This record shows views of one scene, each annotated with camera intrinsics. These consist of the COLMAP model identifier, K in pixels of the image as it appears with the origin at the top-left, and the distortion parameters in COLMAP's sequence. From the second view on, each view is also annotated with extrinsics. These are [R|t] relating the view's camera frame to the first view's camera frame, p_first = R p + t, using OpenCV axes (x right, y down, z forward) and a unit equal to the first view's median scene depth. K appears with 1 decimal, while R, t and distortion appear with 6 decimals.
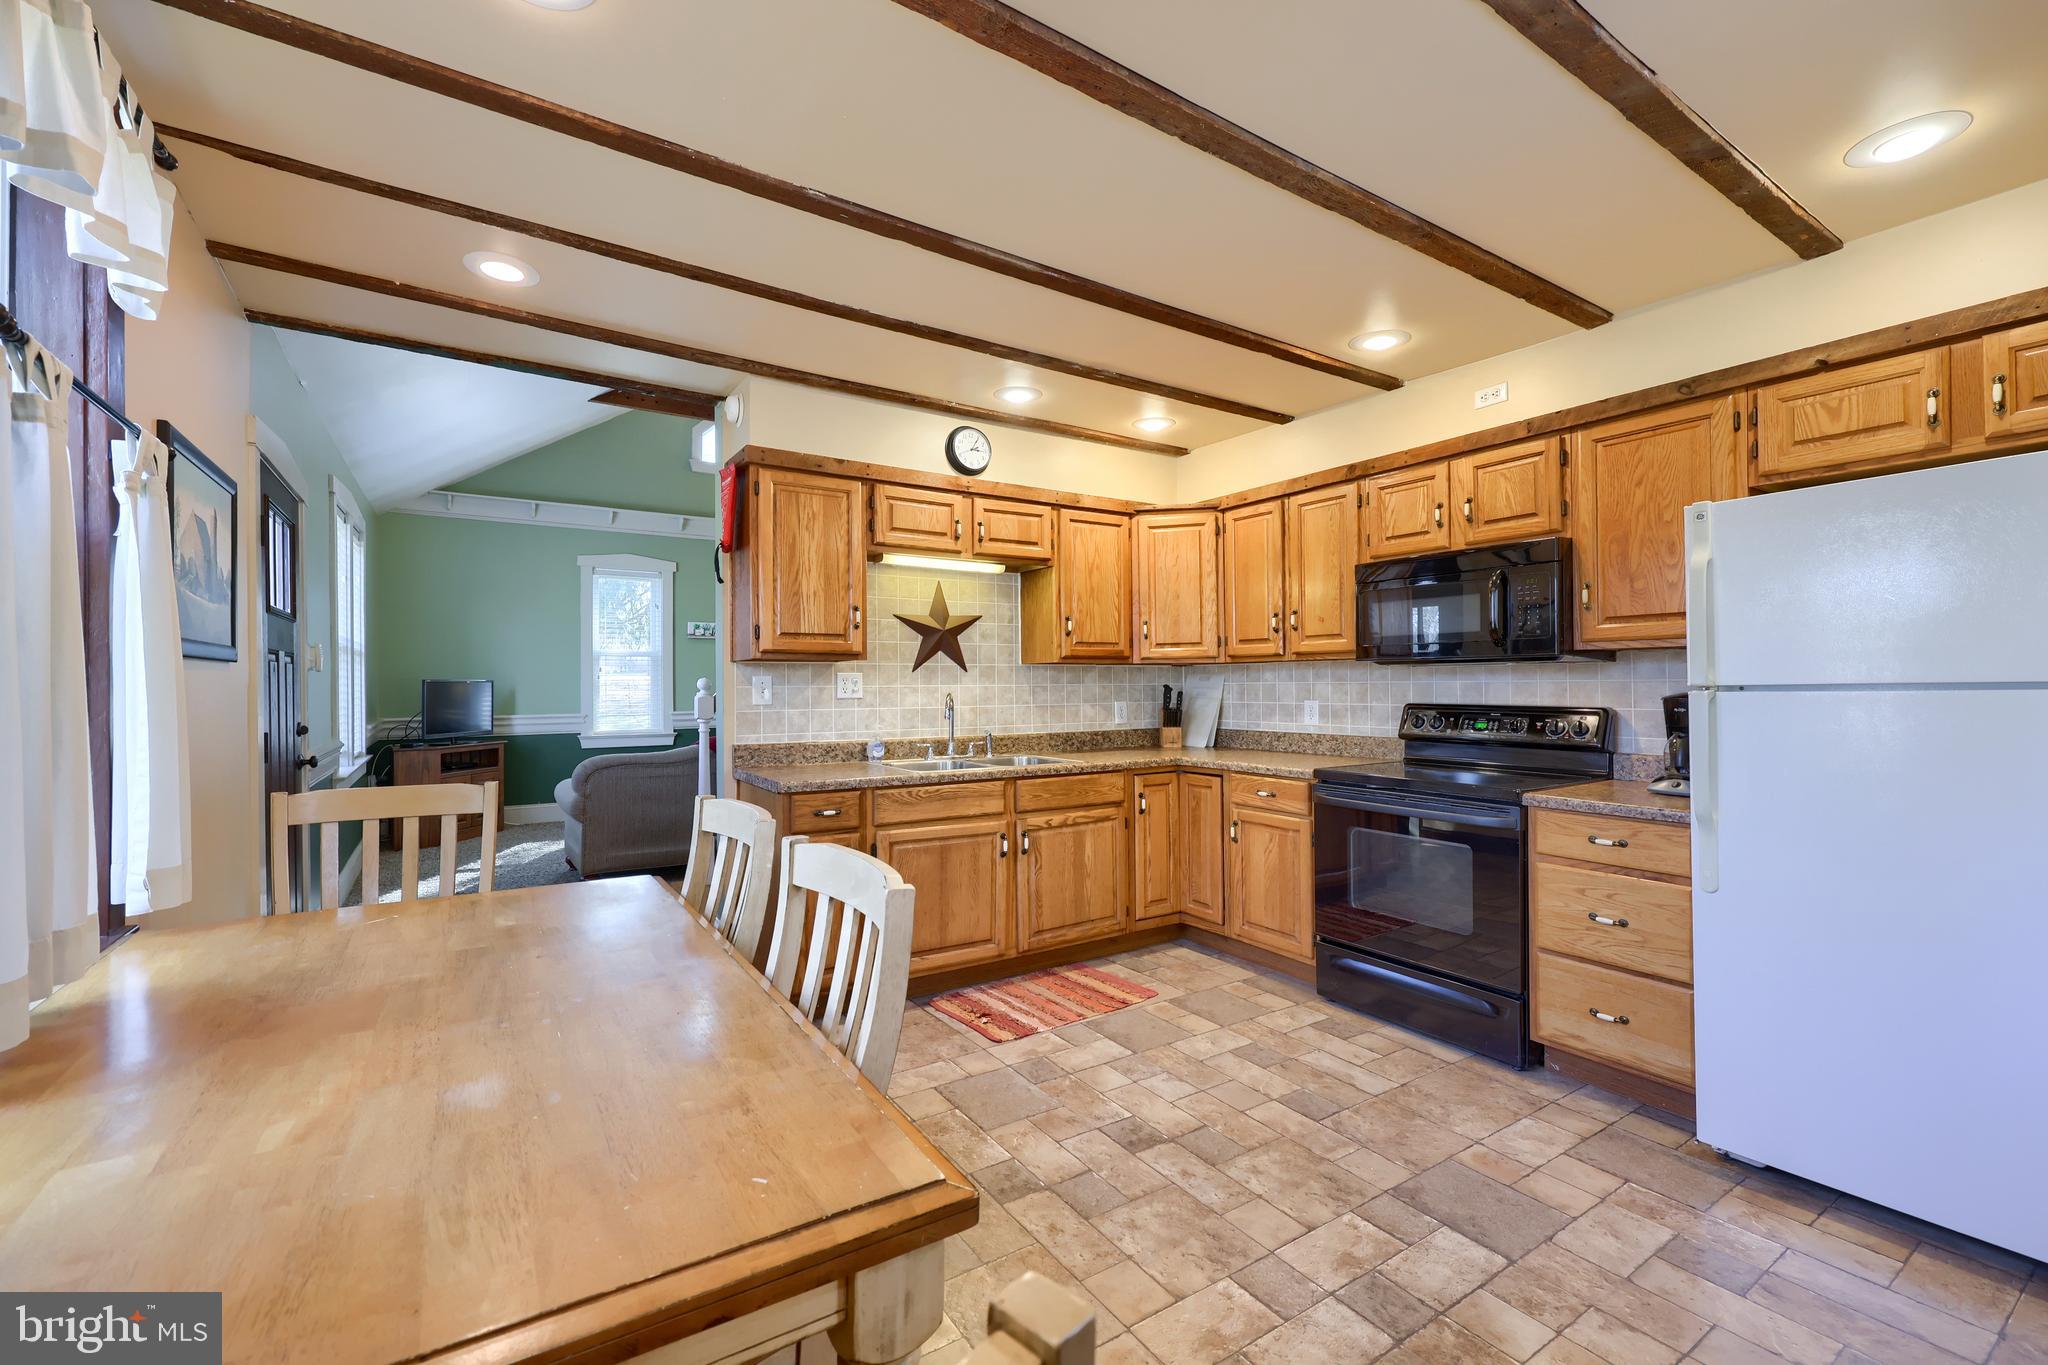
lens RADIAL K [[856.7, 0, 1050.0], [0, 856.7, 683.3], [0, 0, 1]] dist [-0.001803, -0.000413]
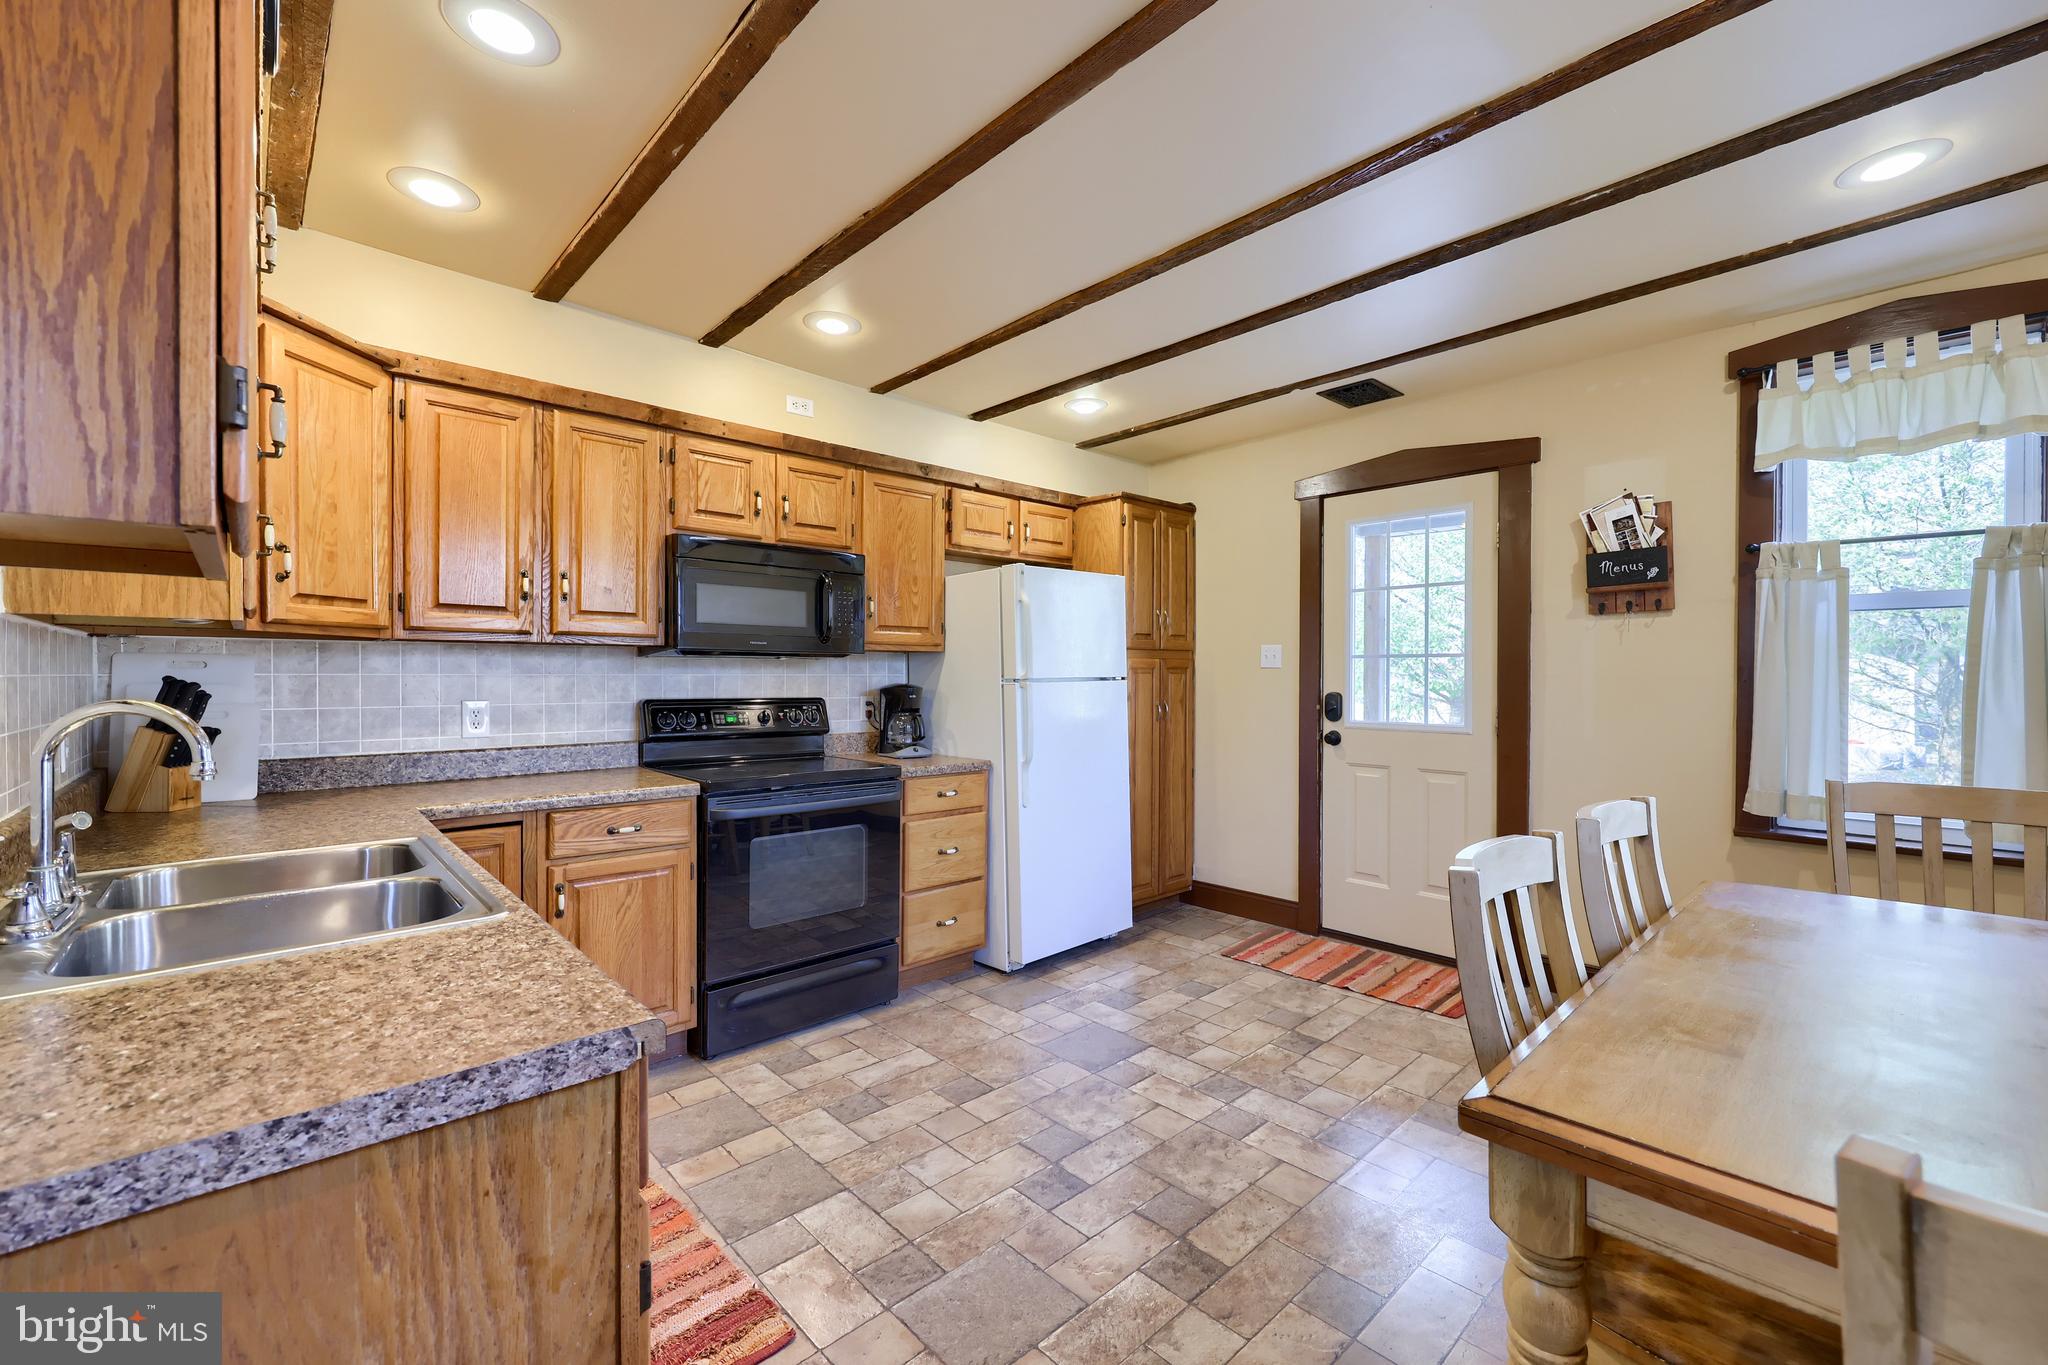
lens RADIAL K [[856.7, 0, 1050.0], [0, 856.7, 683.3], [0, 0, 1]] dist [-0.001803, -0.000413]
pose [[-0.176986, -0.003564, 0.984207, -0.623841], [-0.002293, 0.999992, 0.003209, 0.004004], [-0.984211, -0.001689, -0.176993, 0.940164]]
